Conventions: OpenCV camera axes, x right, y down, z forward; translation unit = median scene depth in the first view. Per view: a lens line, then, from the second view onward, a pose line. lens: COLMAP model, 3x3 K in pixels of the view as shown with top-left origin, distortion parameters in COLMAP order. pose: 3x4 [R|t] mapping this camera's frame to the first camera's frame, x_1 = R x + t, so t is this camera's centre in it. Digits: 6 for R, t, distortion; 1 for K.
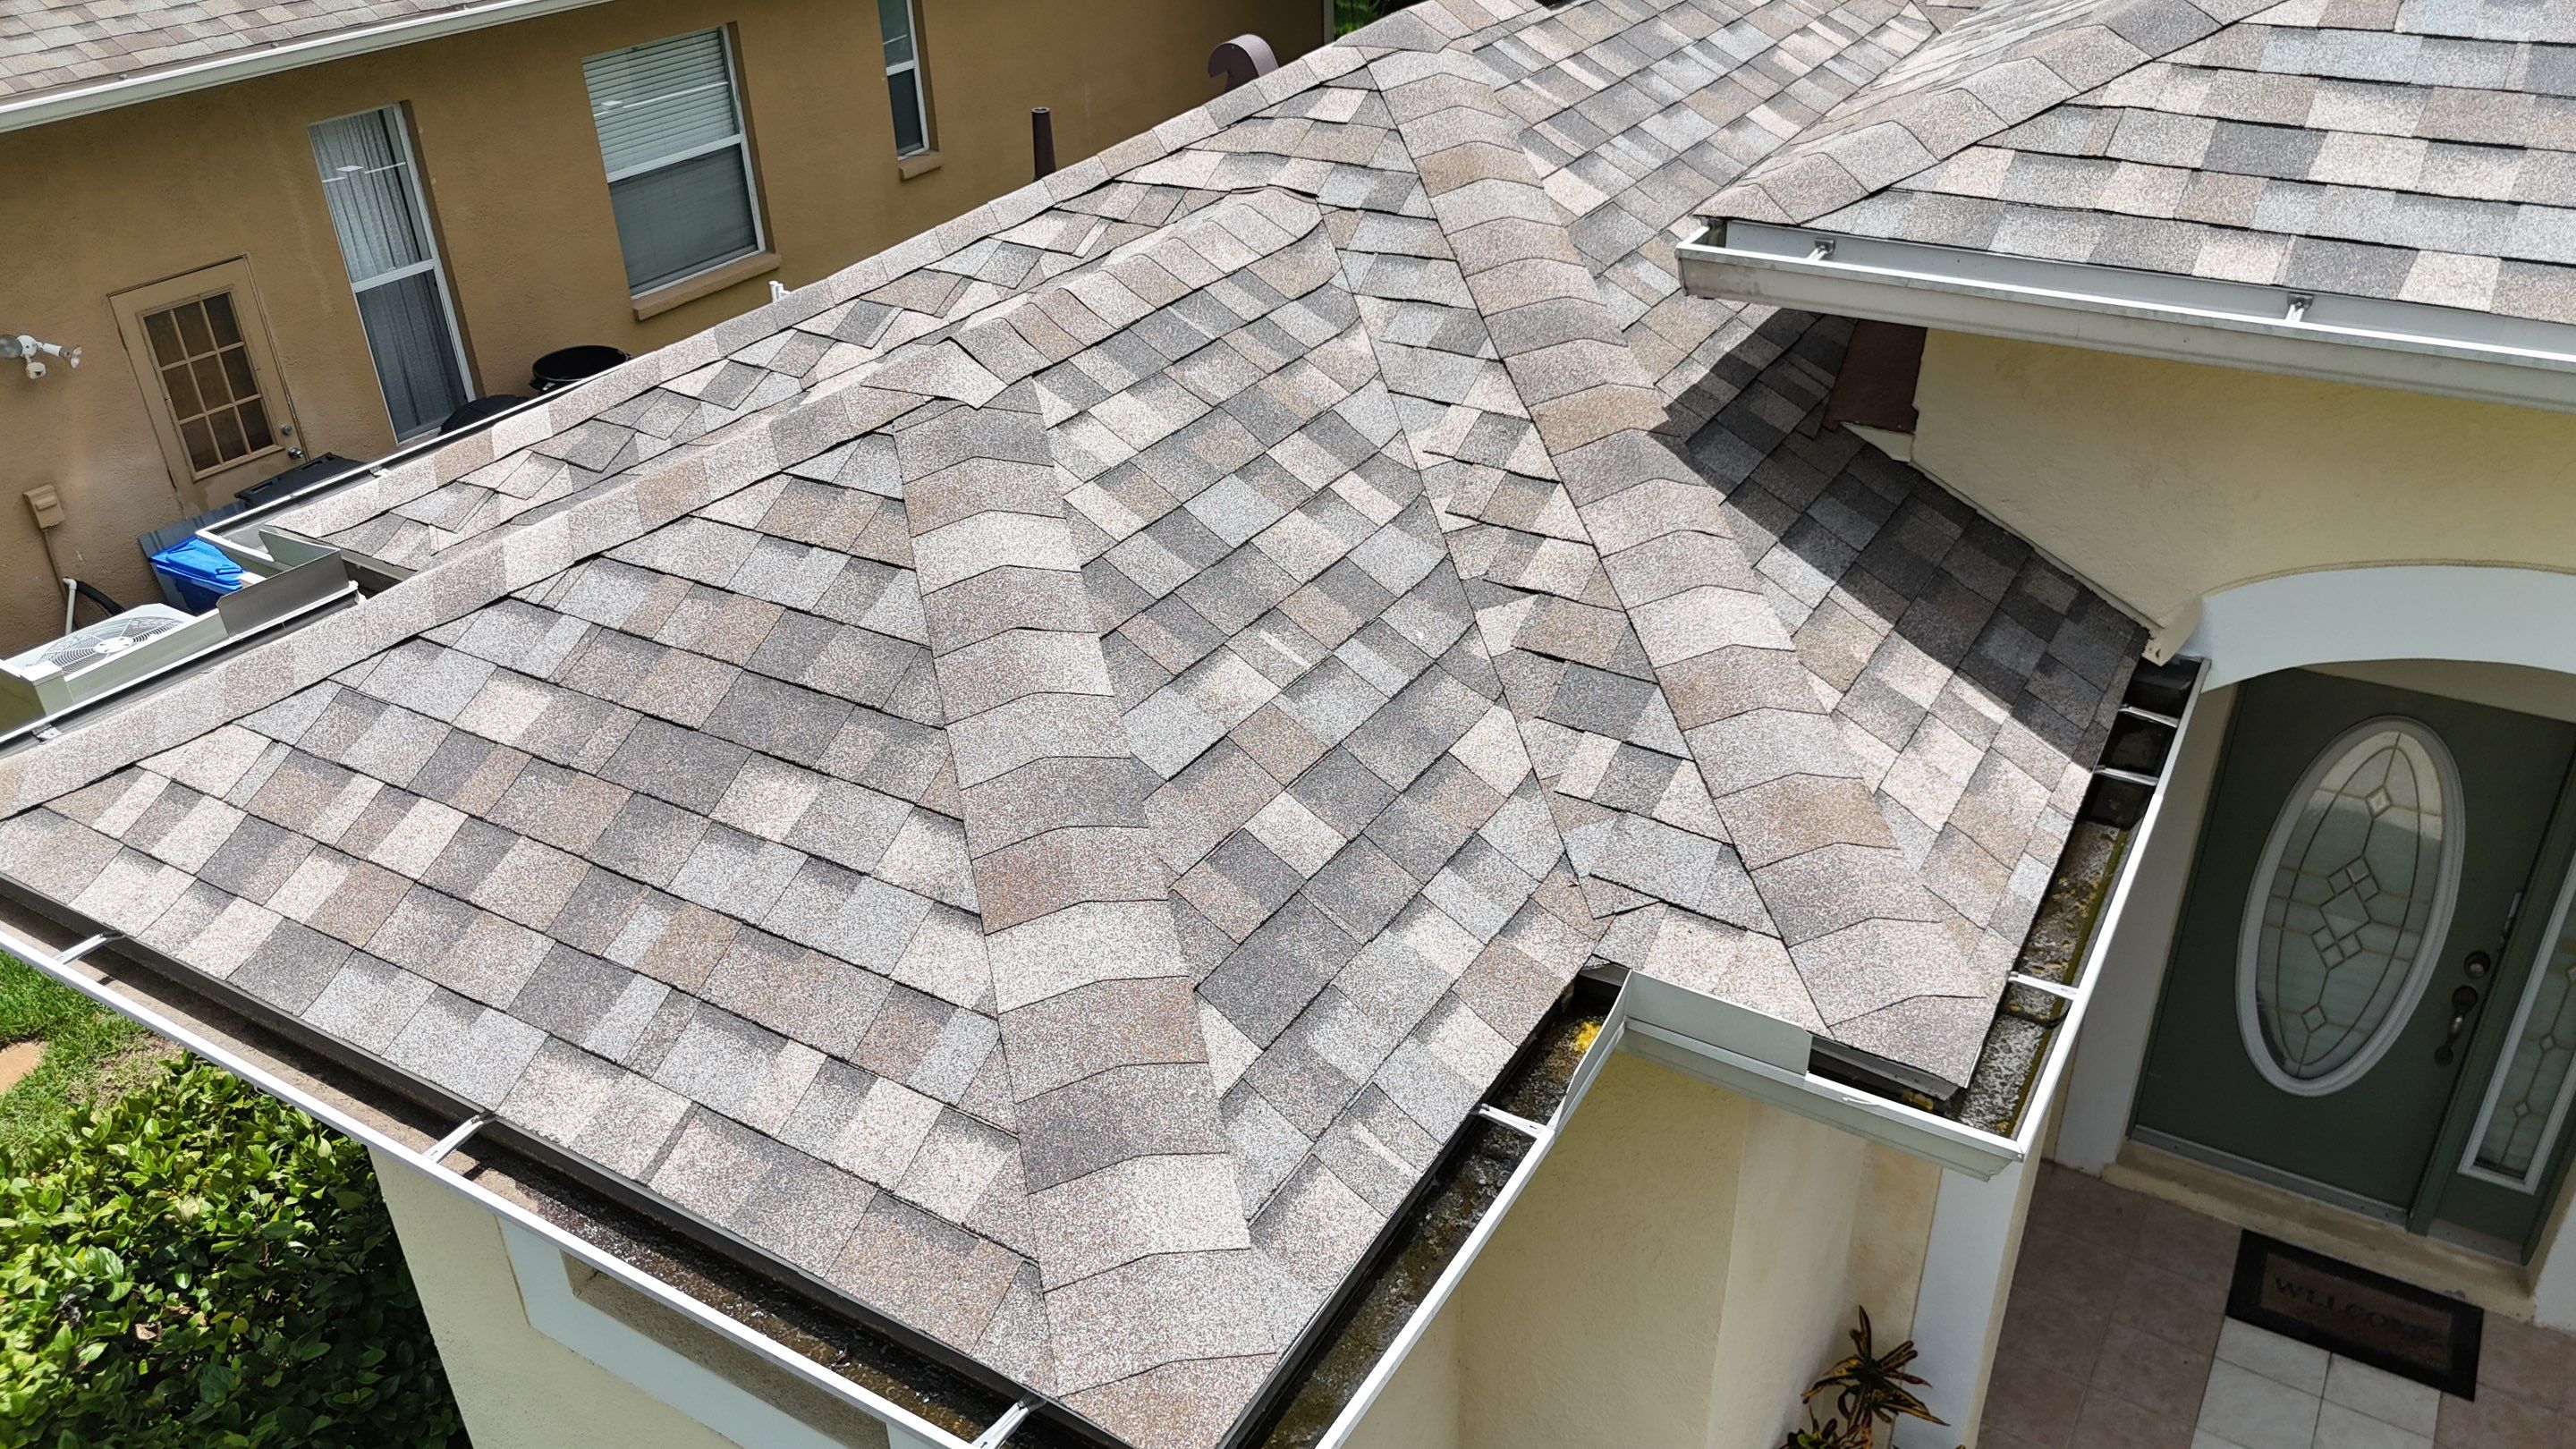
lens RADIAL K [[1901.7, 0, 1280.8], [0, 1901.7, 724.1], [0, 0, 1]] dist [0.083889, -0.094625]
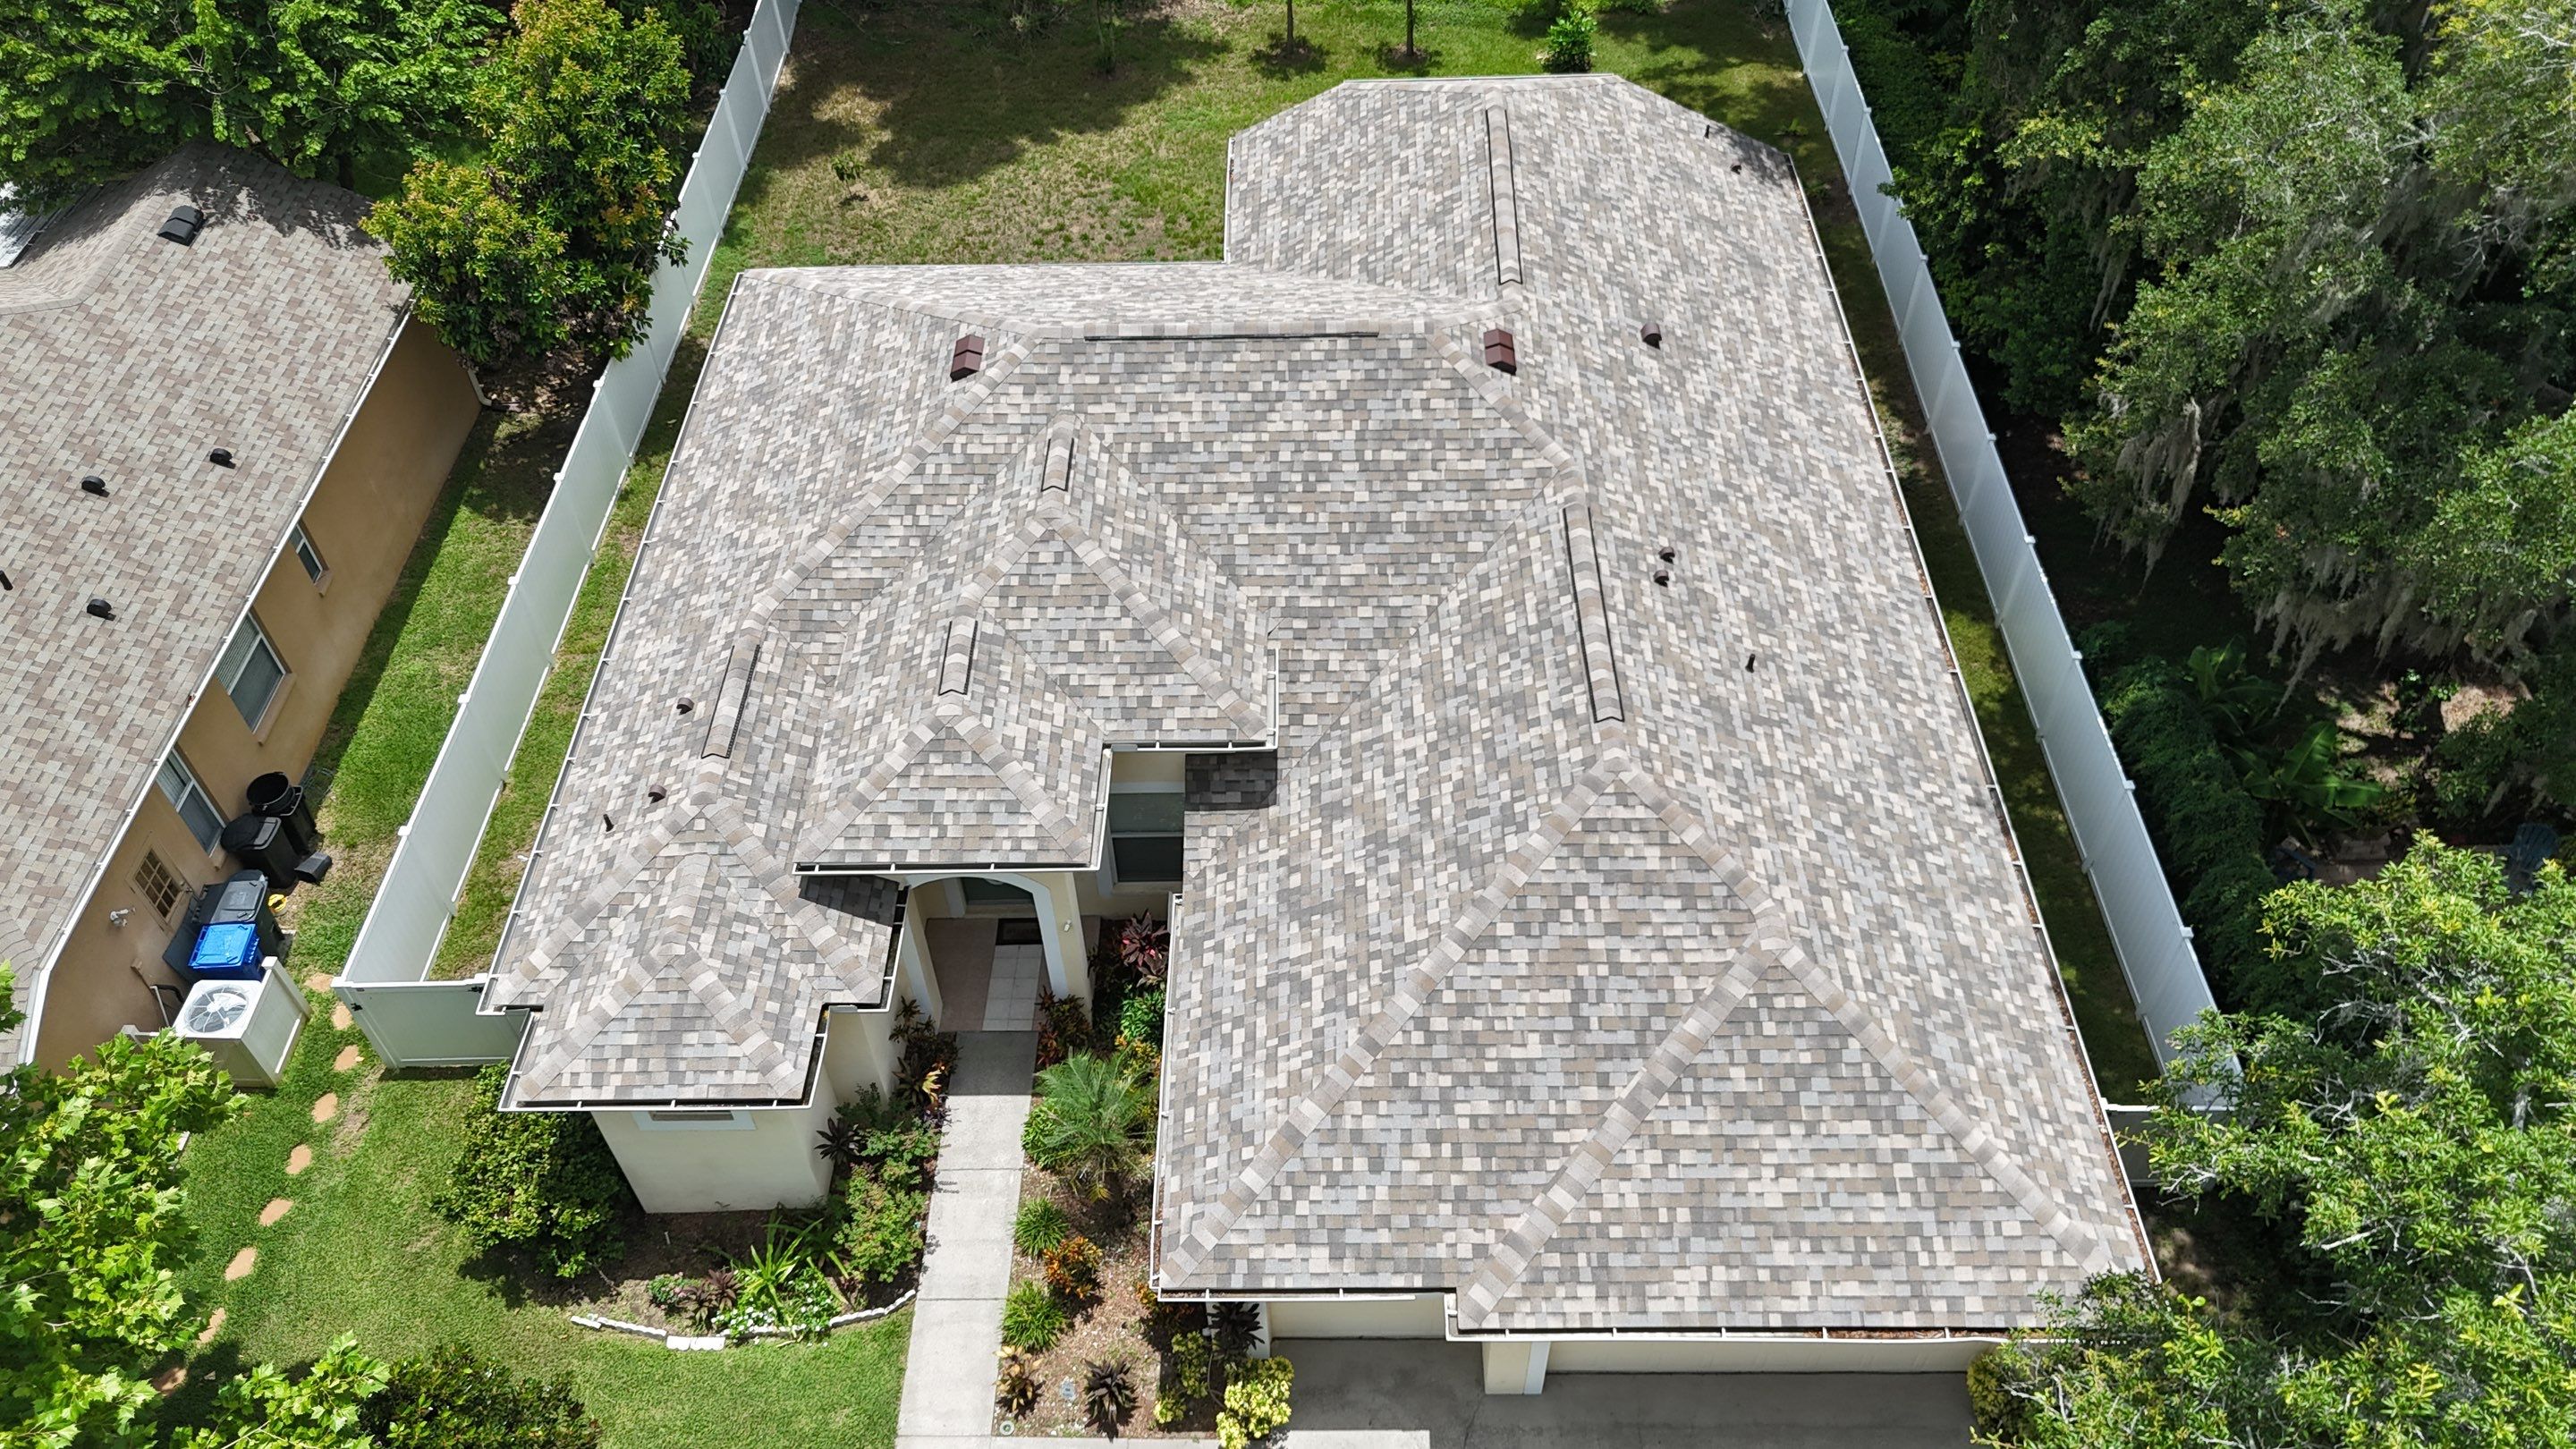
lens RADIAL K [[1886.3, 0, 1283.3], [0, 1886.3, 728.2], [0, 0, 1]] dist [0.174887, -0.442199]
pose [[0.859047, -0.369618, 0.354149, -0.406413], [0.258113, 0.910211, 0.323871, -2.223125], [-0.442059, -0.186810, 0.877317, -4.775429]]
